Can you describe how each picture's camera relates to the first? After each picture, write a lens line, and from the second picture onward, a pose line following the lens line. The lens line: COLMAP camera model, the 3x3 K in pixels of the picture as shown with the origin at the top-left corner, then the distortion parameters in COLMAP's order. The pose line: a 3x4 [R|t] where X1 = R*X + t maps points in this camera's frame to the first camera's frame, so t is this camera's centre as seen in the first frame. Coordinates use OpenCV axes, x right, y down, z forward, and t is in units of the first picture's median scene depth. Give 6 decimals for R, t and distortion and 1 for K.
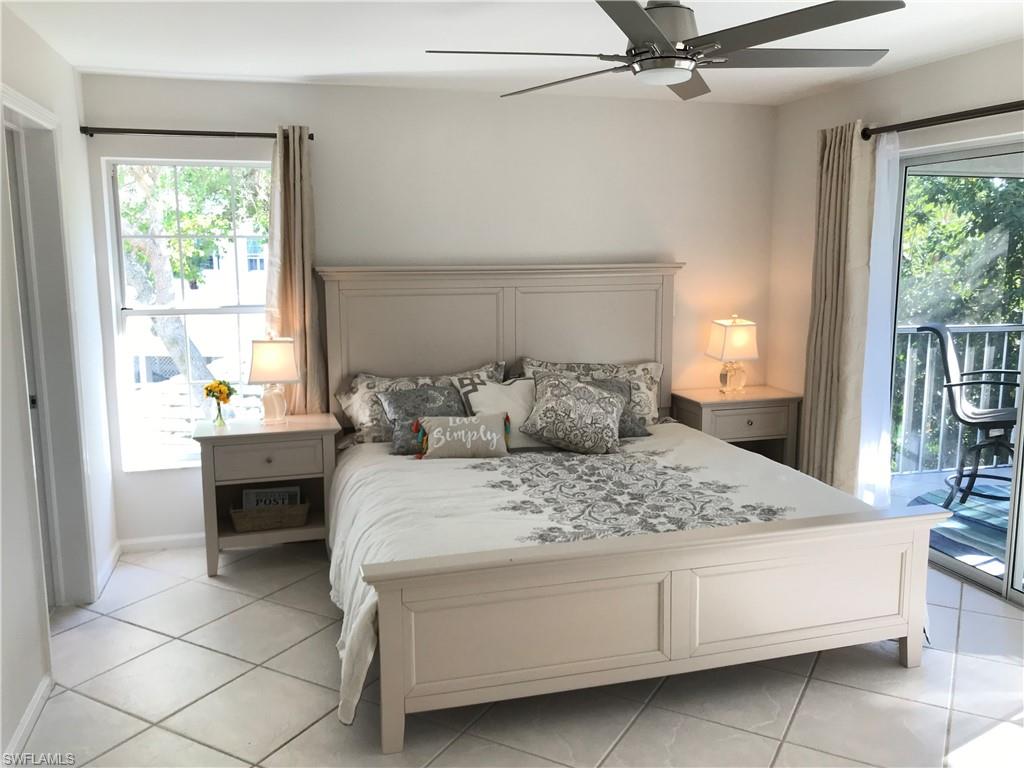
lens RADIAL K [[846.6, 0, 512.4], [0, 846.6, 383.5], [0, 0, 1]] dist [0.041644, -0.025771]
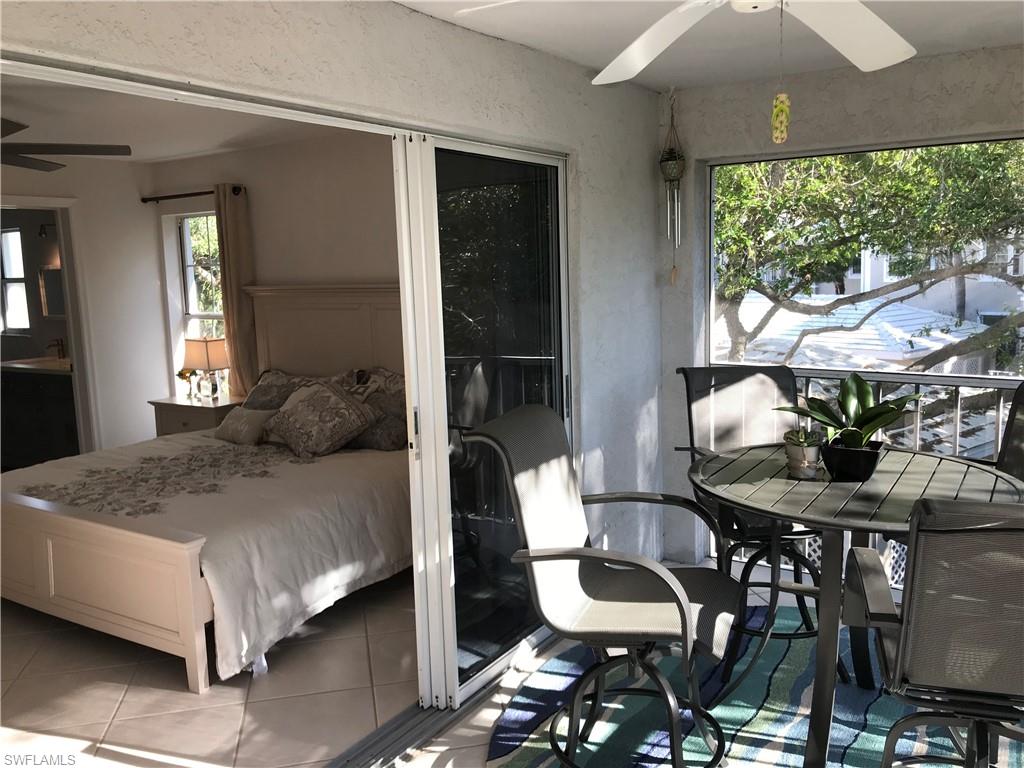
lens RADIAL K [[846.6, 0, 511.9], [0, 846.6, 379.2], [0, 0, 1]] dist [0.041644, -0.025771]
pose [[0.661387, 0.088904, -0.744757, 1.058439], [-0.086801, 0.995351, 0.041734, -0.085537], [0.745005, 0.037043, 0.666029, 0.436825]]
